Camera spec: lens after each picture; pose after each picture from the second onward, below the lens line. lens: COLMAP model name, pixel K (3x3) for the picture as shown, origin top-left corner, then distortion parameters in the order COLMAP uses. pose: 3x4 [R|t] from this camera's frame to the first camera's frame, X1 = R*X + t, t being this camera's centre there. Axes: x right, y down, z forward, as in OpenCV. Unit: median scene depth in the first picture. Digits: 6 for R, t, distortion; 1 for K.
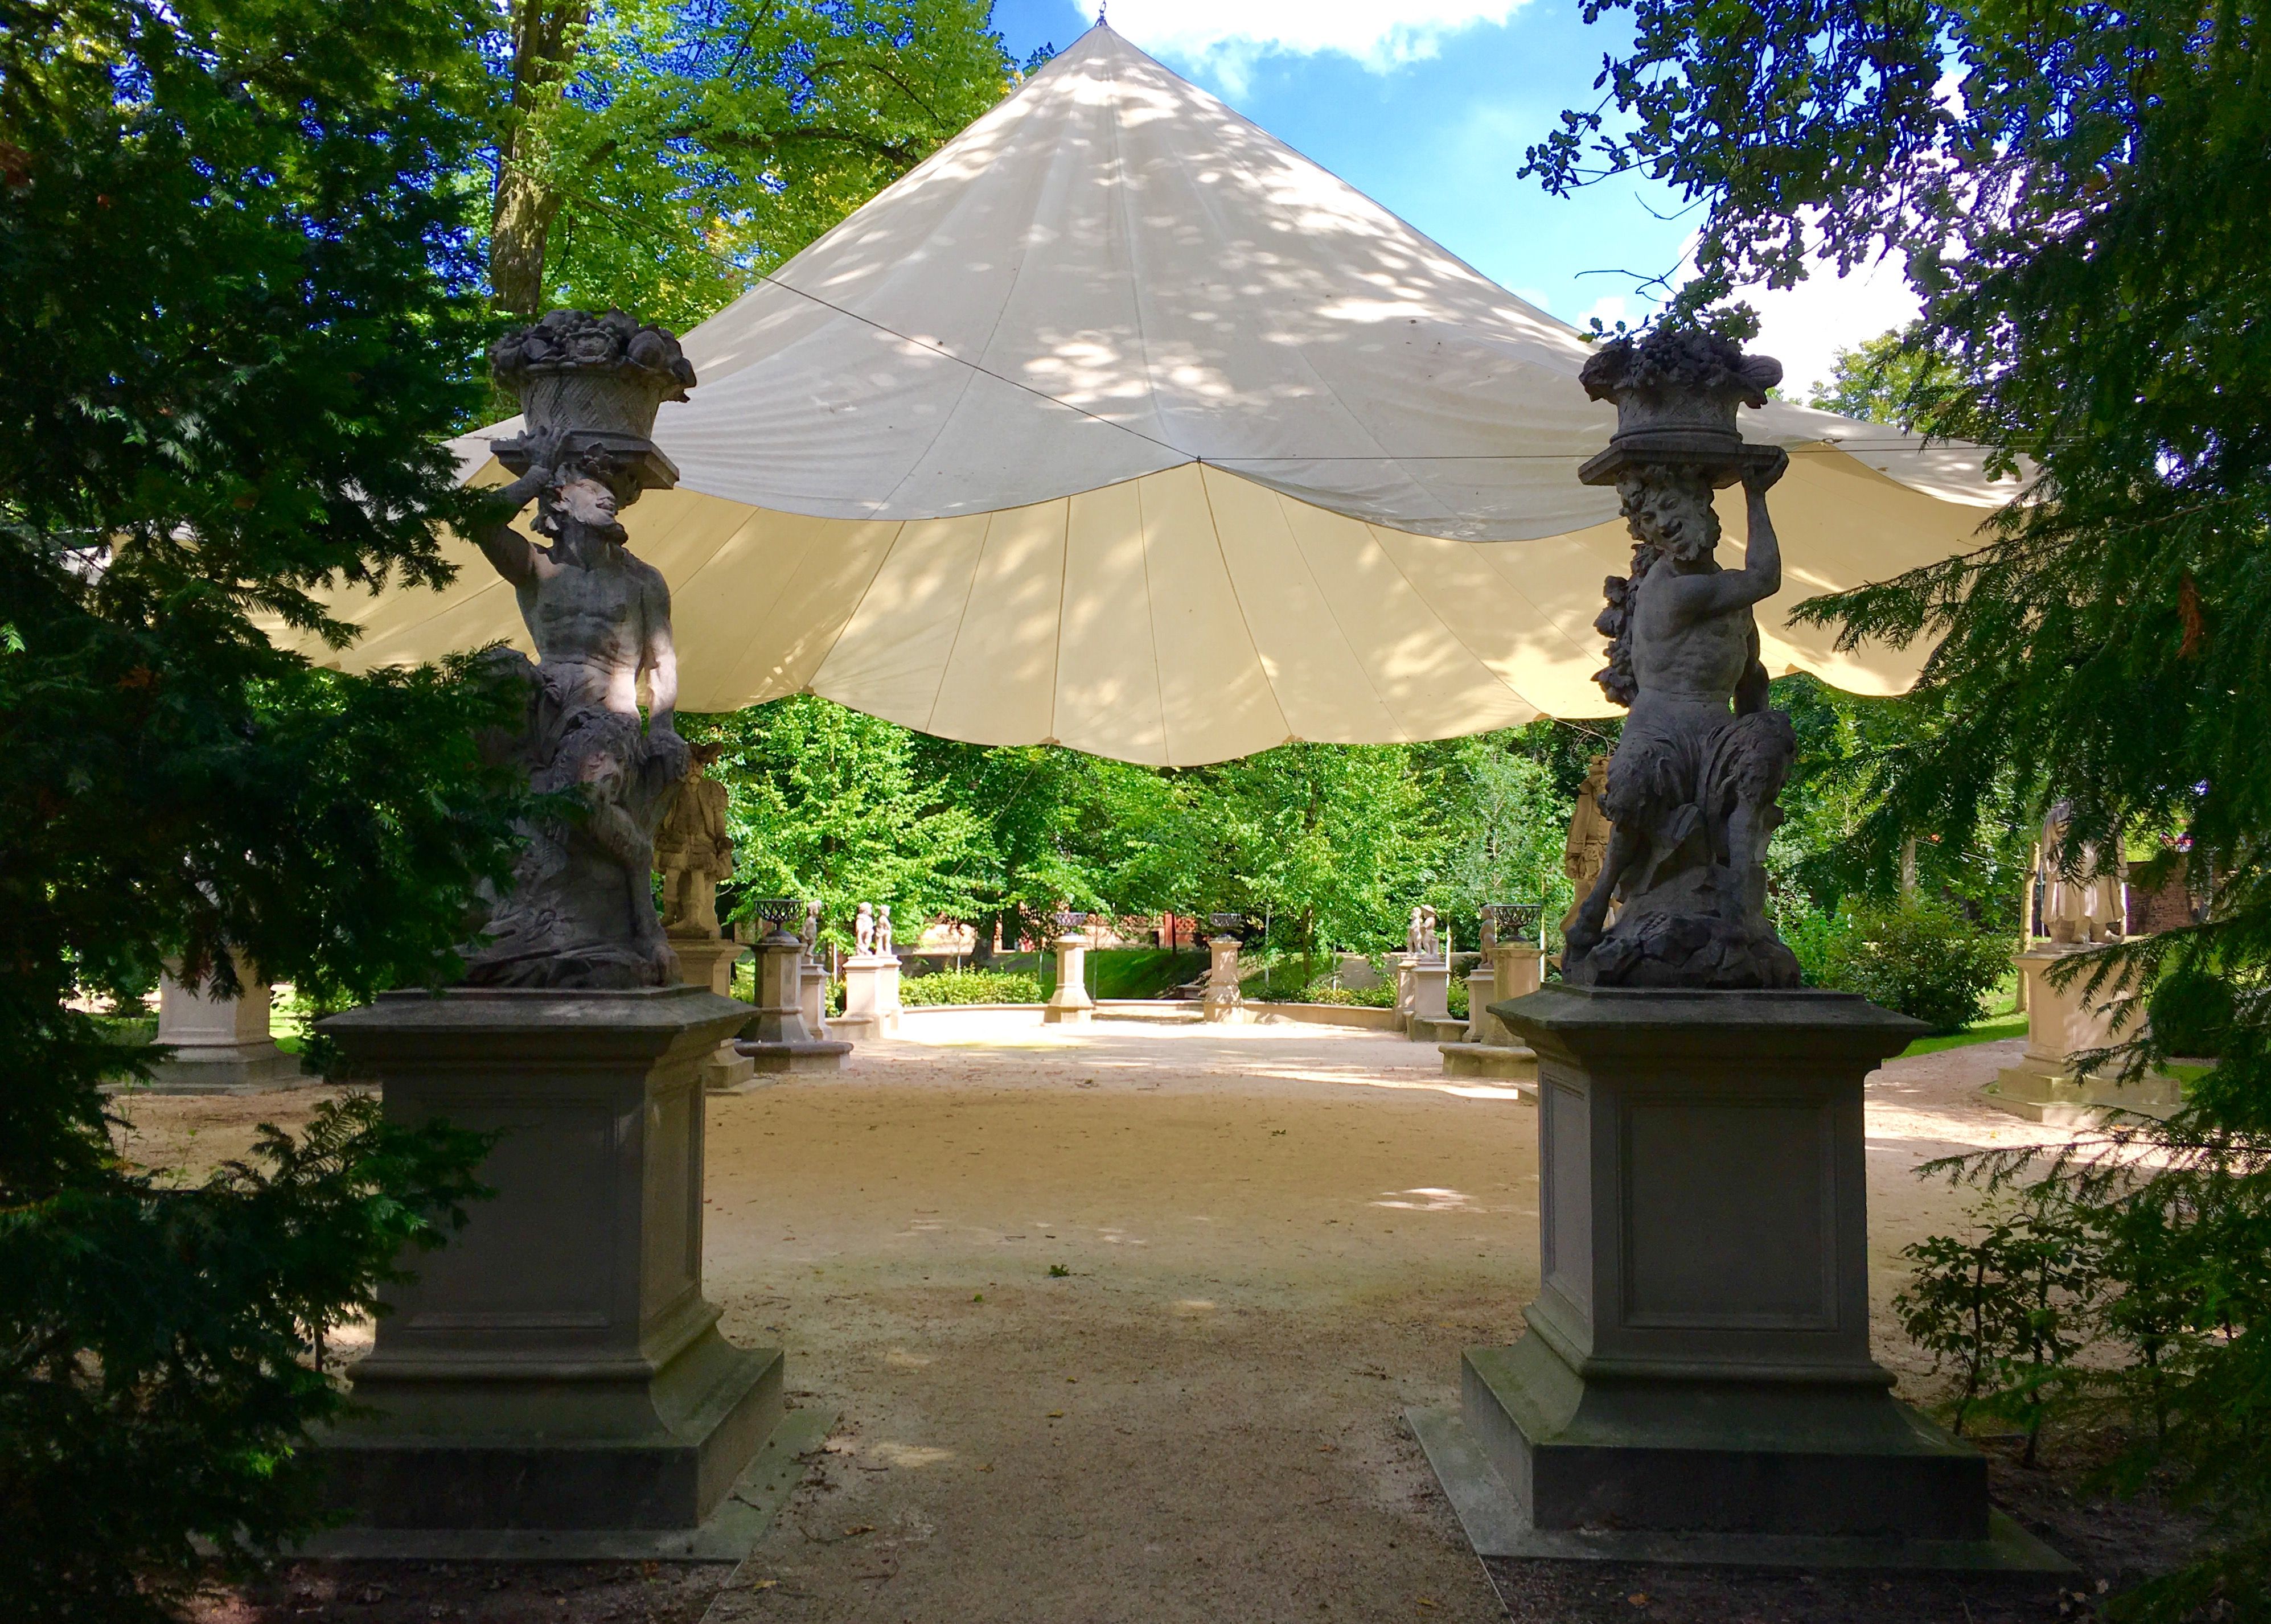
lens RADIAL K [[1986.2, 0, 1135.0], [0, 1986.2, 810.4], [0, 0, 1]] dist [-0.001930, -0.000048]
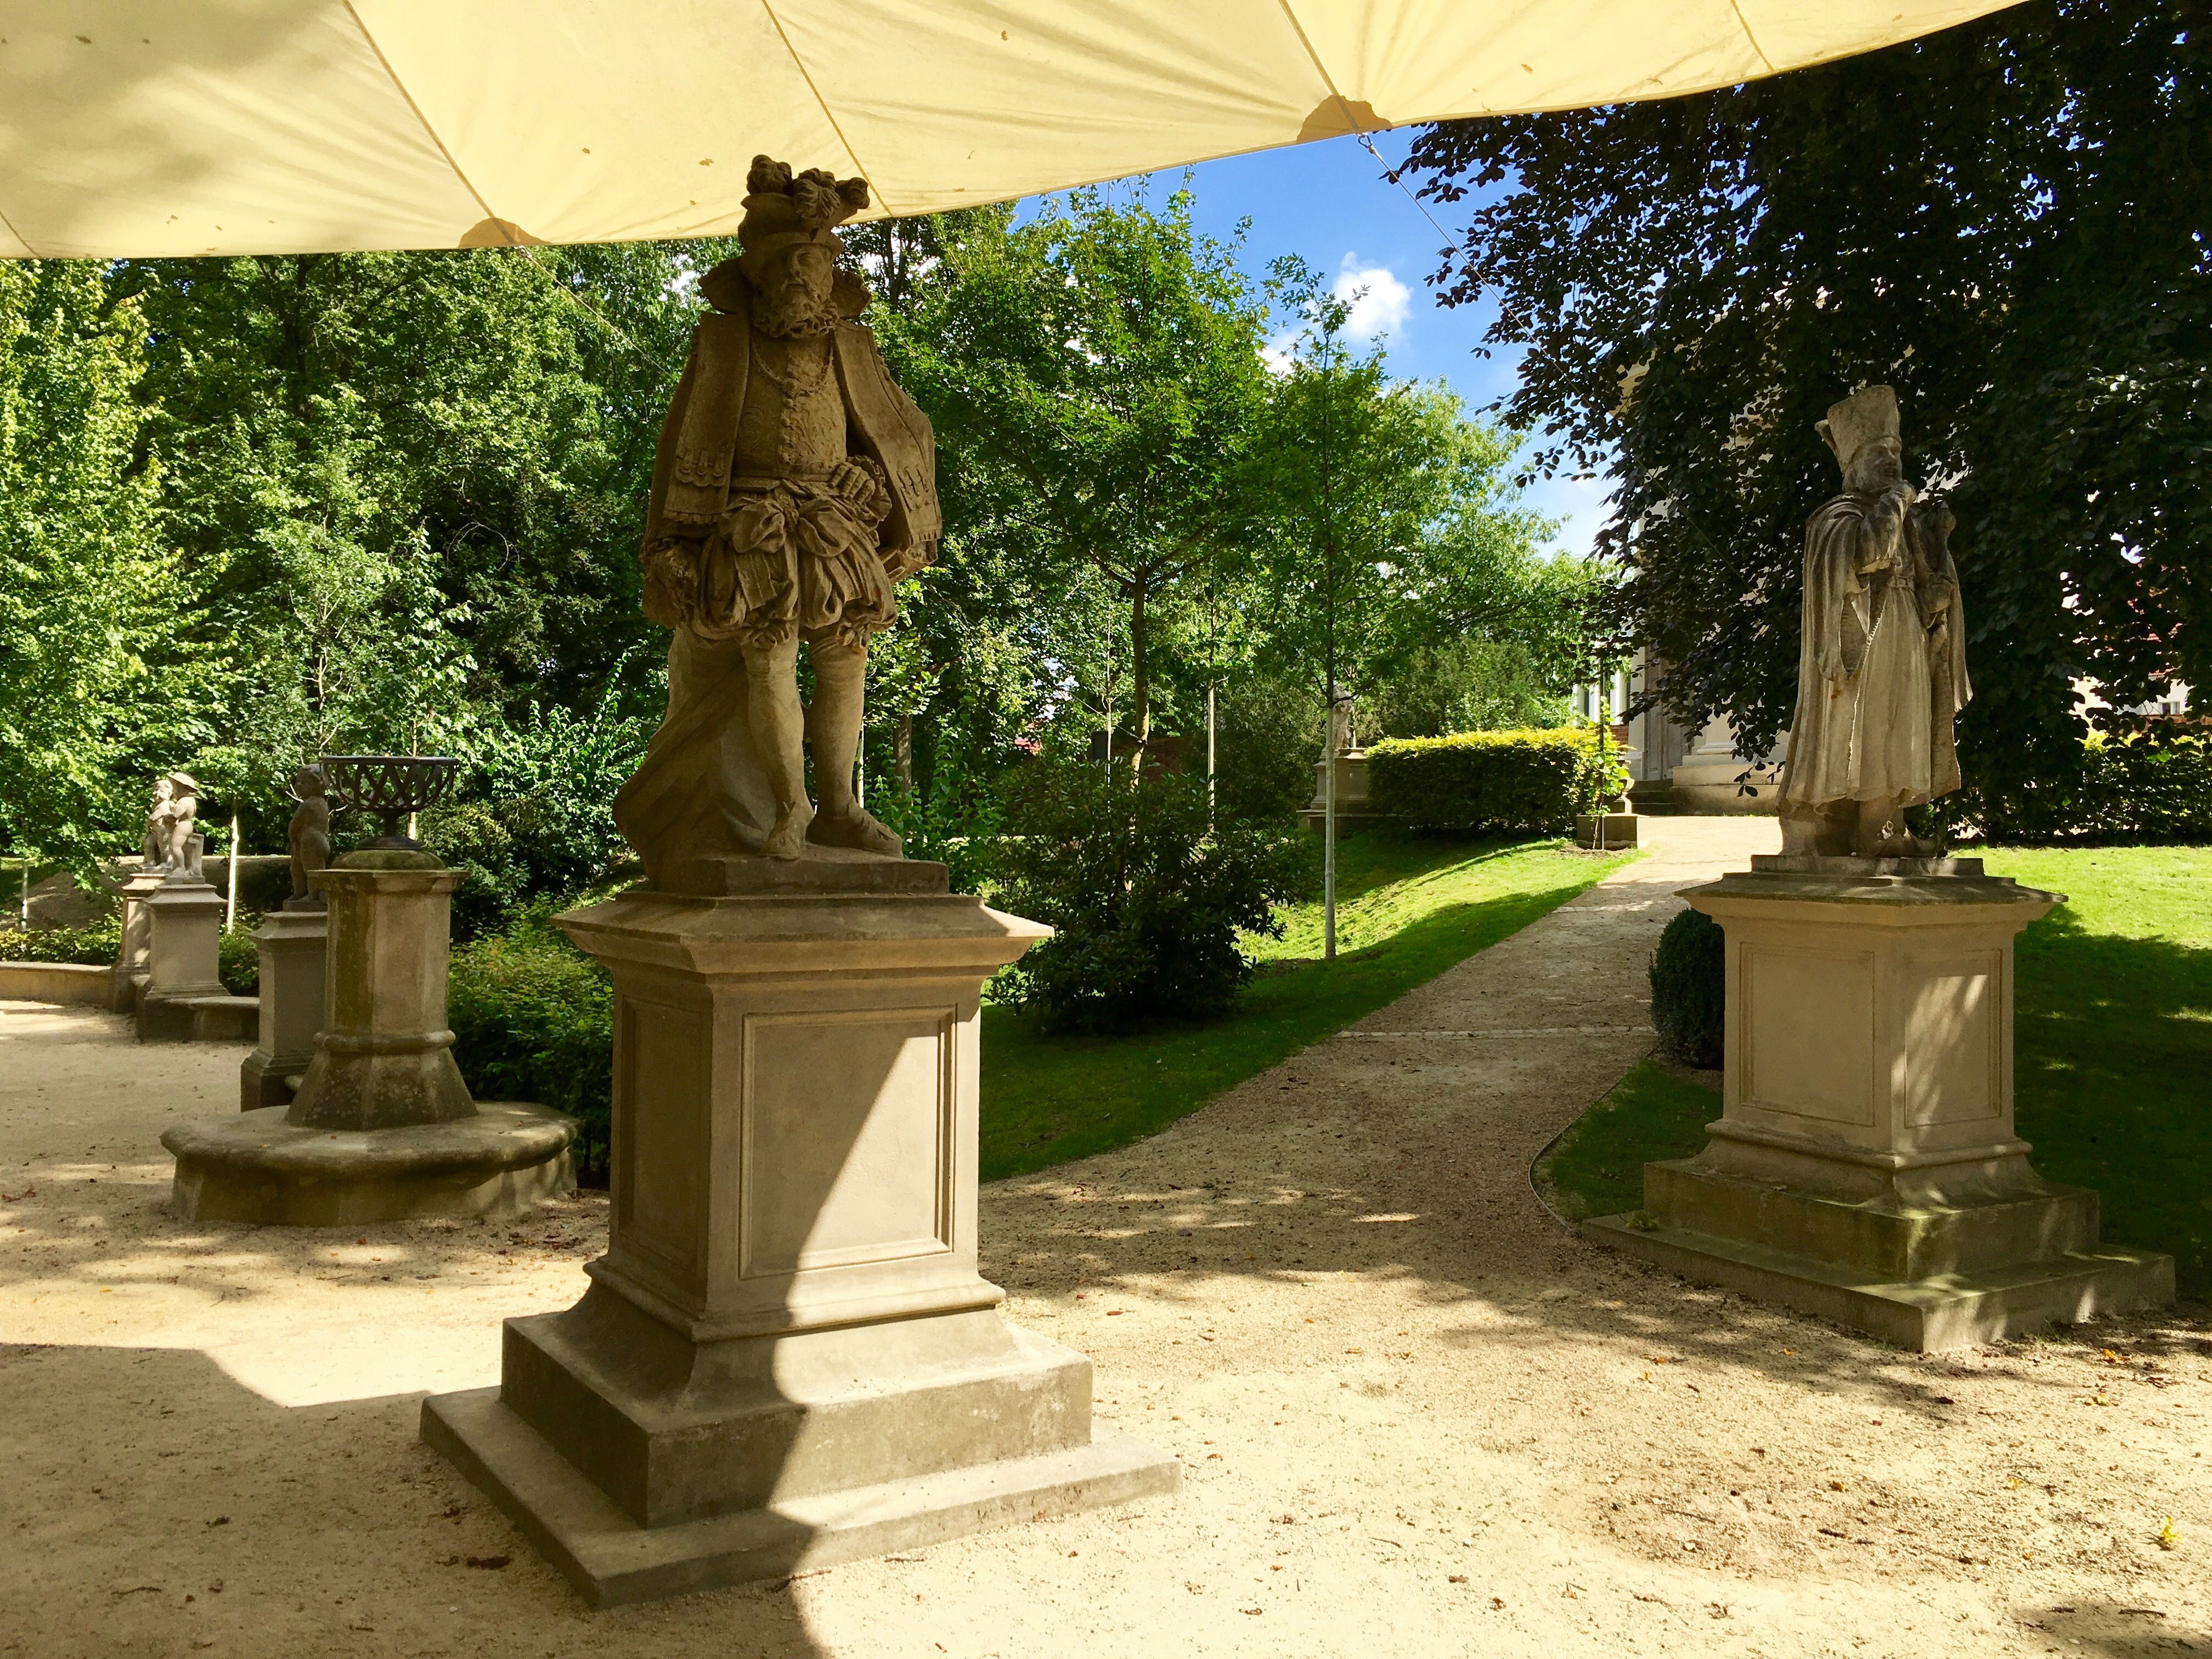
lens RADIAL K [[1890.0, 0, 1108.4], [0, 1890.0, 828.7], [0, 0, 1]] dist [0.010214, 0.003401]
pose [[0.836992, 0.007622, 0.547162, 0.072775], [-0.041535, 0.997903, 0.049636, 0.025410], [-0.545637, -0.064272, 0.835554, 0.418133]]
